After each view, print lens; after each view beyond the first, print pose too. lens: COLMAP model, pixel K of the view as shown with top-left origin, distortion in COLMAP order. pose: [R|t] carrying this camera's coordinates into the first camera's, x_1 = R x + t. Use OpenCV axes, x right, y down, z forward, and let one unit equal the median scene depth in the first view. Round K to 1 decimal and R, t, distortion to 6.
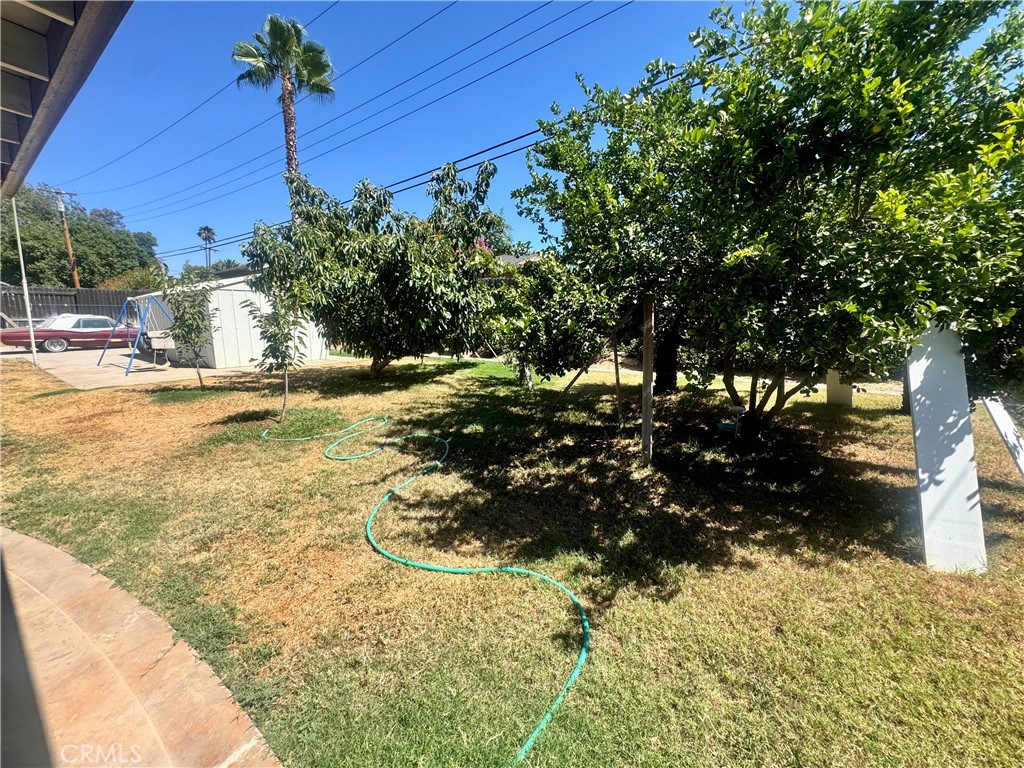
lens RADIAL K [[410.4, 0, 511.6], [0, 410.4, 384.5], [0, 0, 1]] dist [-0.007874, 0.000894]
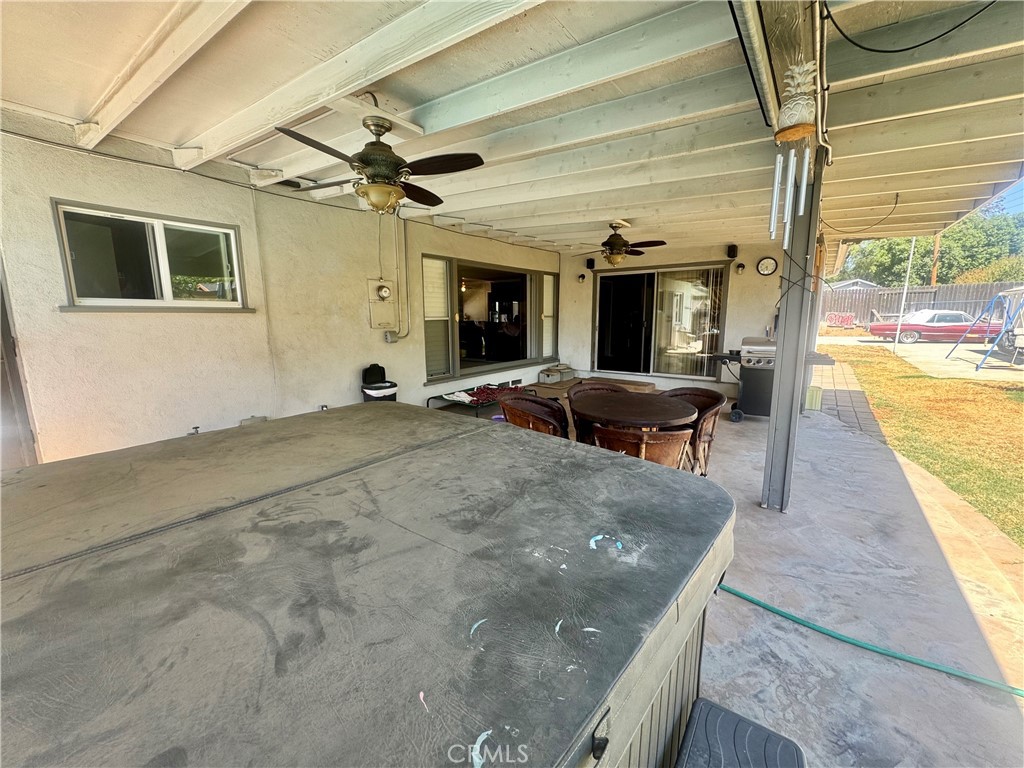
lens RADIAL K [[410.4, 0, 512.3], [0, 410.4, 384.2], [0, 0, 1]] dist [-0.007874, 0.000894]
pose [[-0.014533, 0.160345, -0.986954, 0.067598], [-0.145743, 0.976177, 0.160741, 0.013382], [0.989216, 0.146178, 0.009182, -0.124195]]
